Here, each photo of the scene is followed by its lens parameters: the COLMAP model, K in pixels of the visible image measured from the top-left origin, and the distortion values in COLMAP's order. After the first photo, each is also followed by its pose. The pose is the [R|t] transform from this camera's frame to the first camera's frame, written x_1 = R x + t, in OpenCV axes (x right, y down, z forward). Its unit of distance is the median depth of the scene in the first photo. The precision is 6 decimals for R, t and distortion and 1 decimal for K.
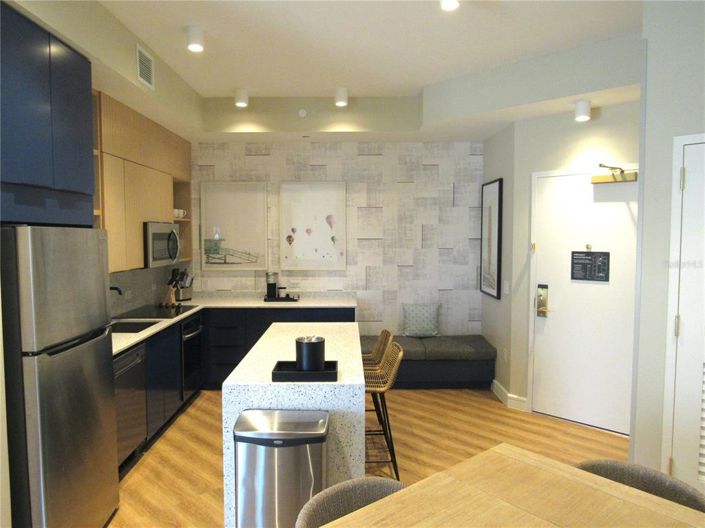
lens RADIAL K [[510.8, 0, 352.5], [0, 510.8, 264.0], [0, 0, 1]] dist [-0.009558, -0.001613]
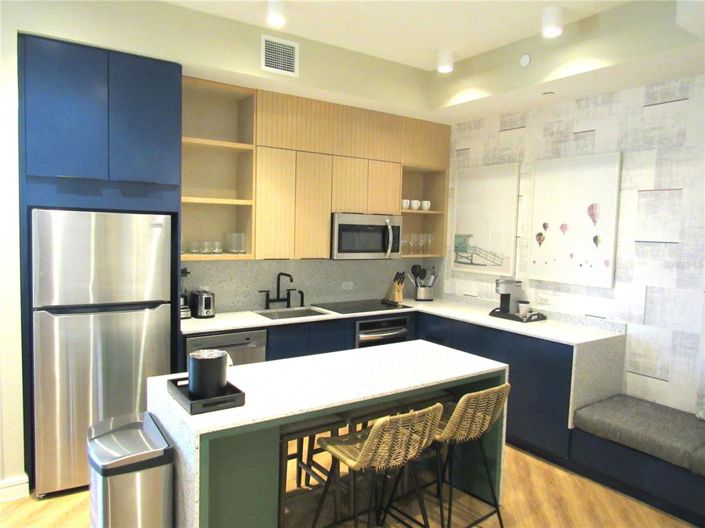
lens RADIAL K [[510.8, 0, 352.5], [0, 510.8, 264.0], [0, 0, 1]] dist [-0.009558, -0.001613]
pose [[0.561050, 0.076283, -0.824259, 0.334819], [-0.076722, 0.996251, 0.039978, -0.019794], [0.824219, 0.040809, 0.564799, 0.364212]]
